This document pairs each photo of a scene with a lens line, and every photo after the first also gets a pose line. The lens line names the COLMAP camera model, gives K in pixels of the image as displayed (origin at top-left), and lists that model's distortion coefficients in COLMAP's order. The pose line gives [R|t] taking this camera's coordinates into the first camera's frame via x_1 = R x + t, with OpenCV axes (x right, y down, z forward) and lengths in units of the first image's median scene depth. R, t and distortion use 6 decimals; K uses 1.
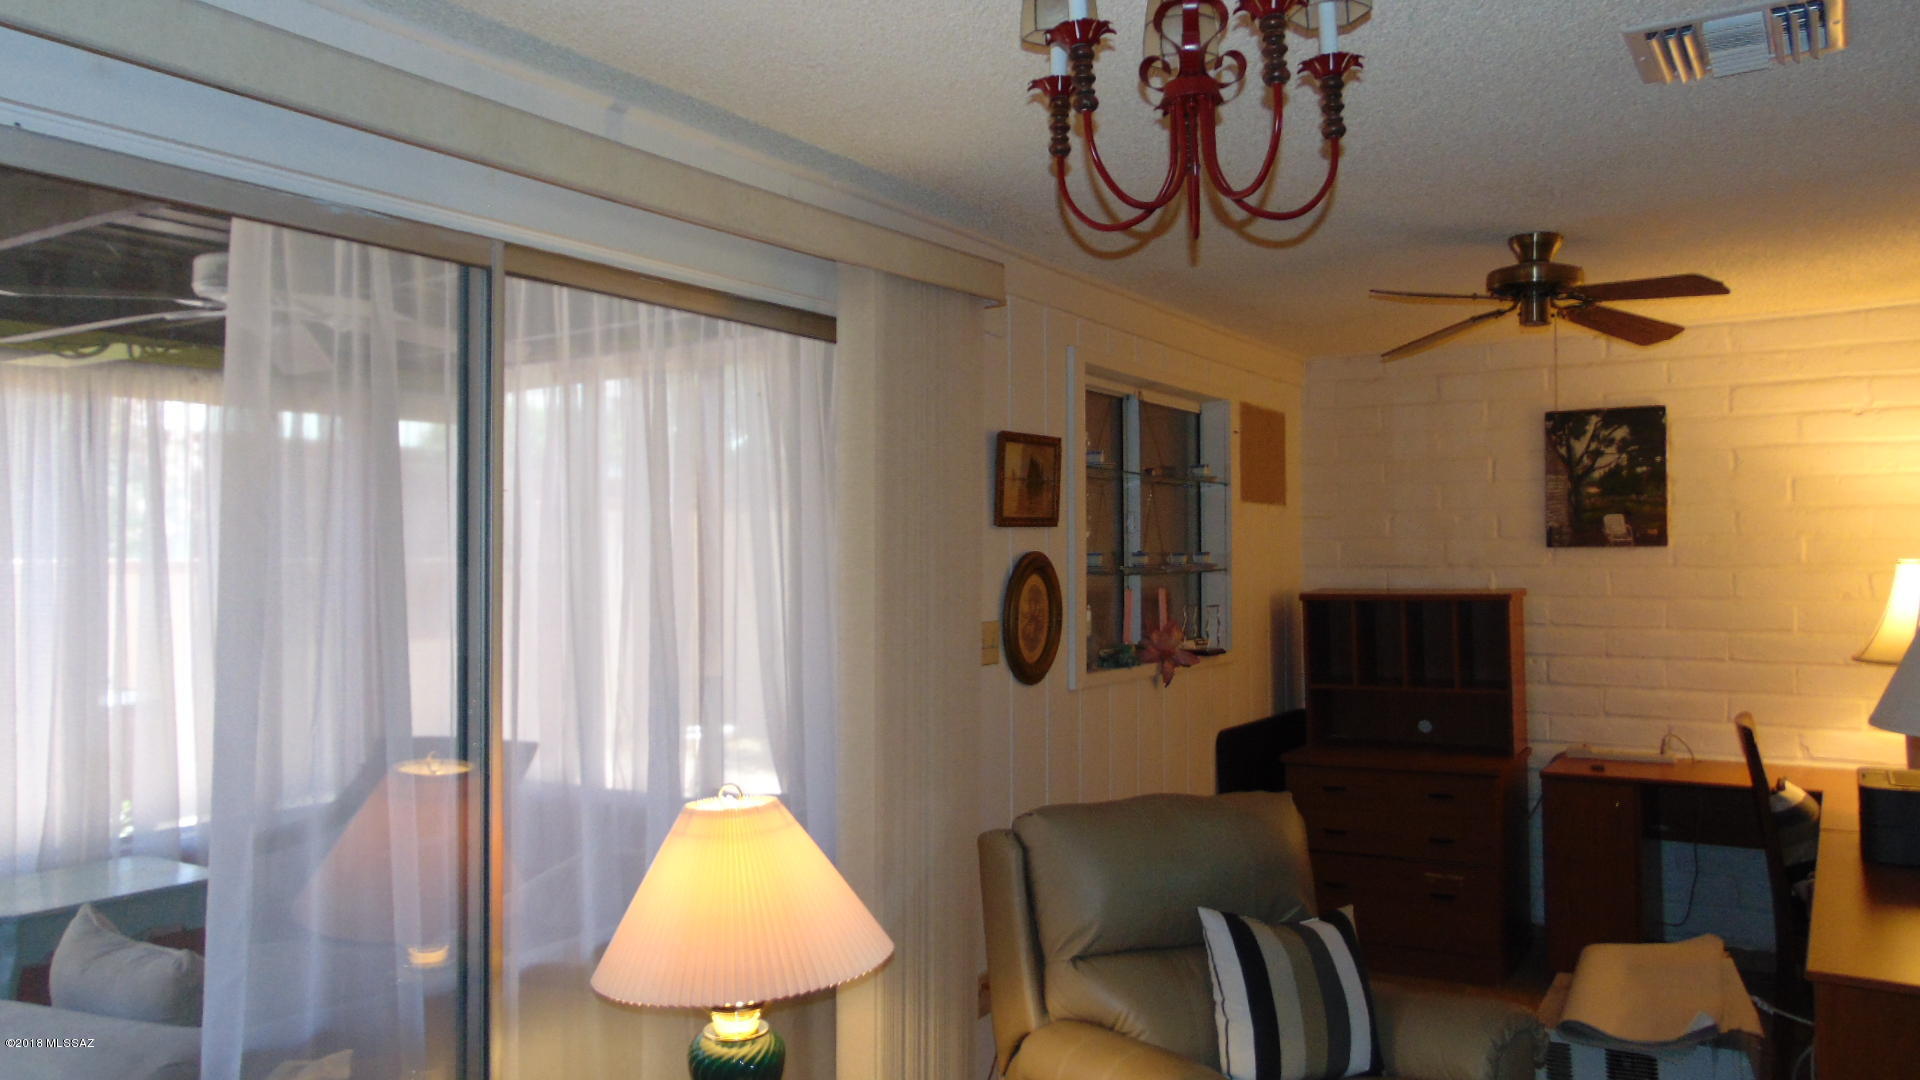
lens RADIAL K [[1444.9, 0, 958.8], [0, 1444.9, 529.4], [0, 0, 1]] dist [-0.026647, 0.093840]
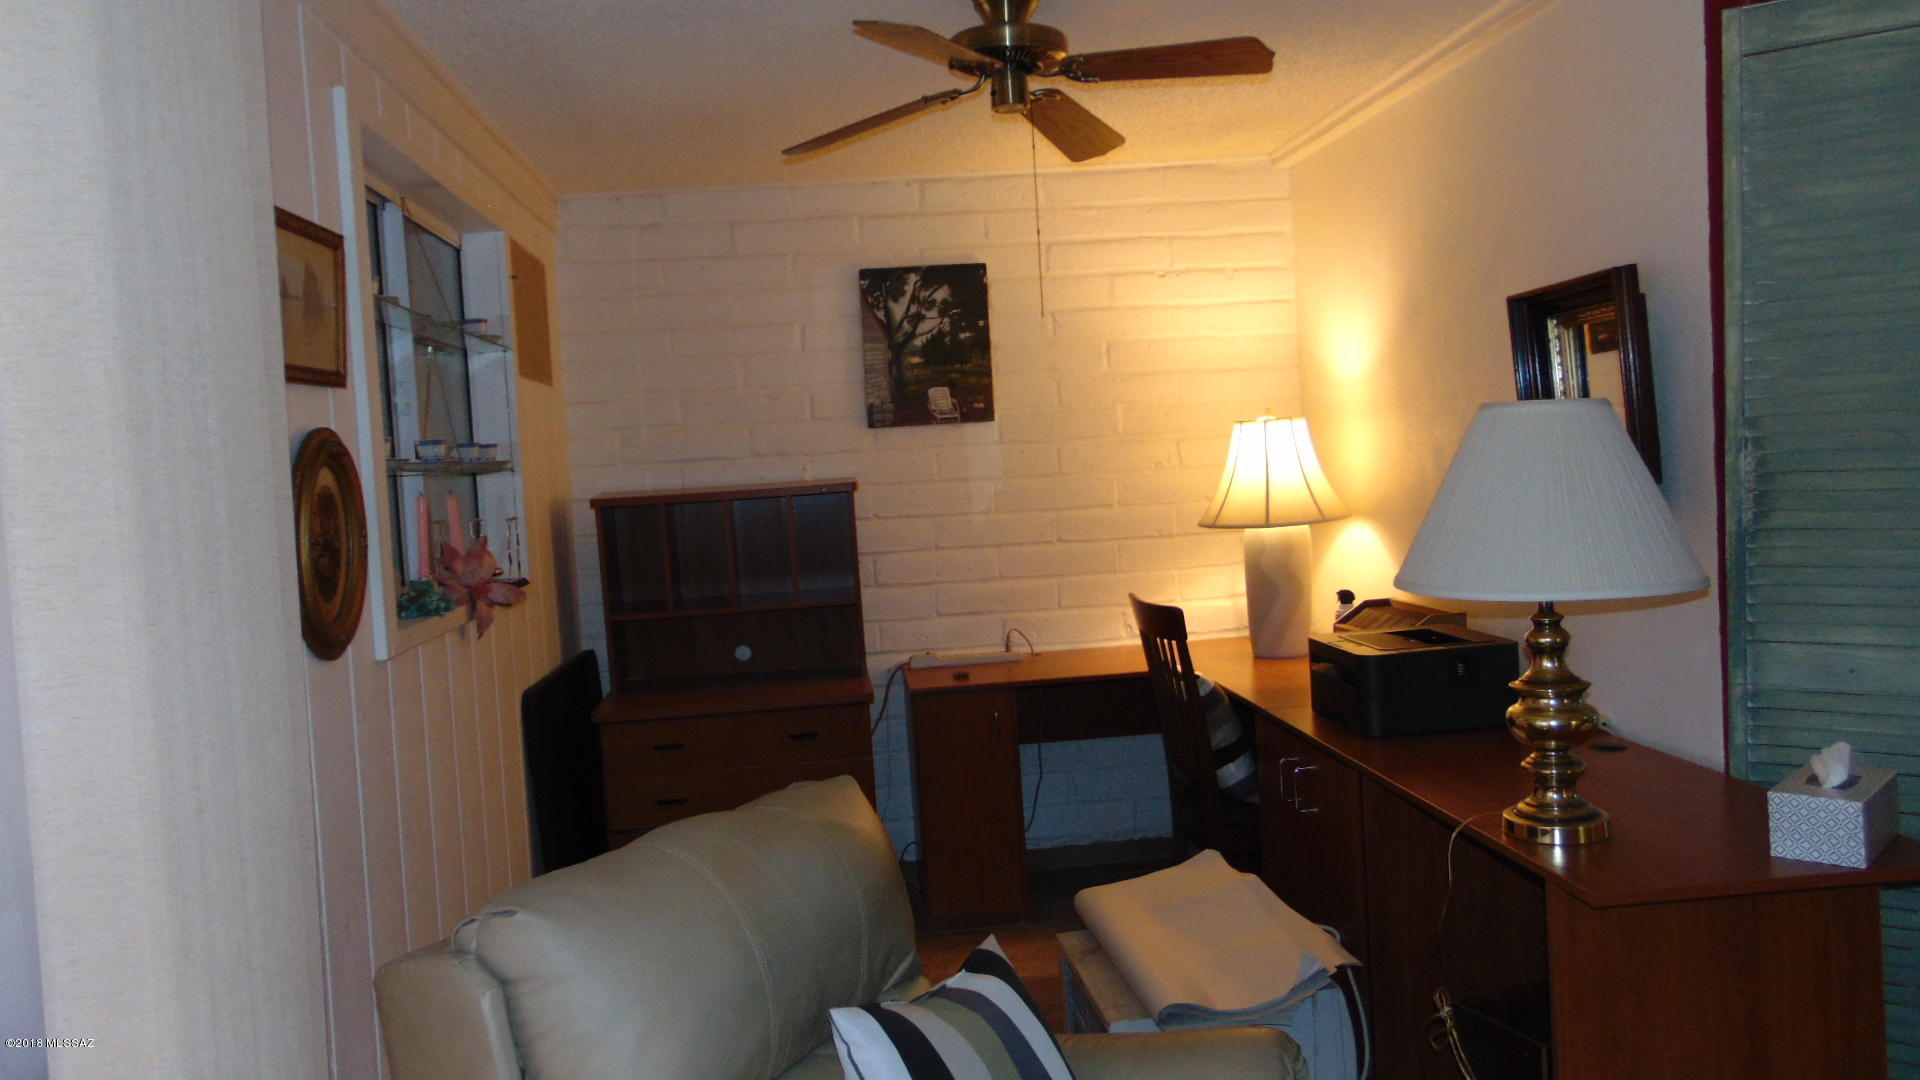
lens RADIAL K [[1444.9, 0, 958.8], [0, 1444.9, 529.4], [0, 0, 1]] dist [-0.026647, 0.093840]
pose [[0.800725, -0.069107, 0.595032, -0.065963], [0.040532, 0.997297, 0.061283, 0.022866], [-0.597659, -0.024953, 0.801362, 0.291027]]
